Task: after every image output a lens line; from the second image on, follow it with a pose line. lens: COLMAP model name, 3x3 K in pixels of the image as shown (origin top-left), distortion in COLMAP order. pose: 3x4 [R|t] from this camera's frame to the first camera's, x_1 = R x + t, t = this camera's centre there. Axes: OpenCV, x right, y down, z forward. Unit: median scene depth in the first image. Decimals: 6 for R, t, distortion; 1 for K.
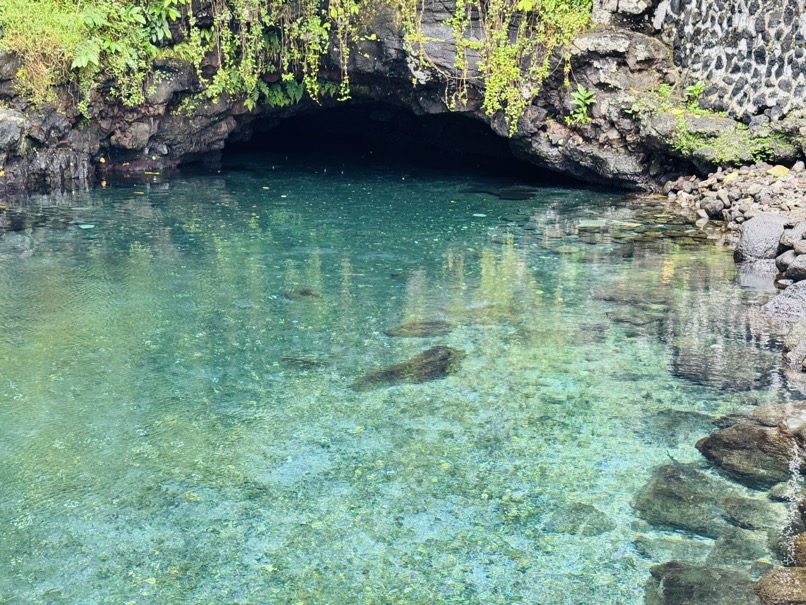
lens RADIAL K [[1103.8, 0, 403.0], [0, 1103.8, 302.5], [0, 0, 1]] dist [0.160706, -0.272099]
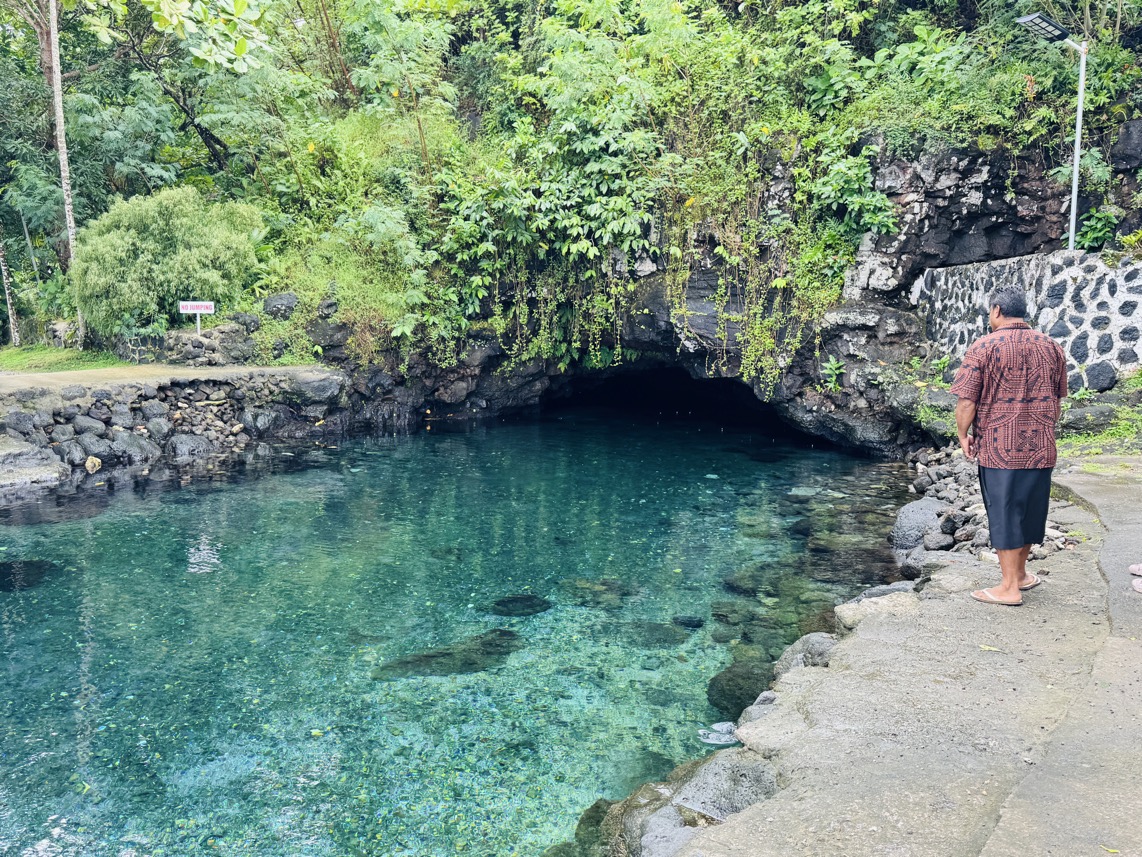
lens RADIAL K [[912.3, 0, 571.0], [0, 912.3, 428.5], [0, 0, 1]] dist [0.123997, -0.211675]
pose [[0.963085, 0.037100, -0.266629, 0.156908], [-0.064245, 0.993515, -0.093814, -0.029761], [0.261420, 0.107481, 0.959222, 0.109074]]
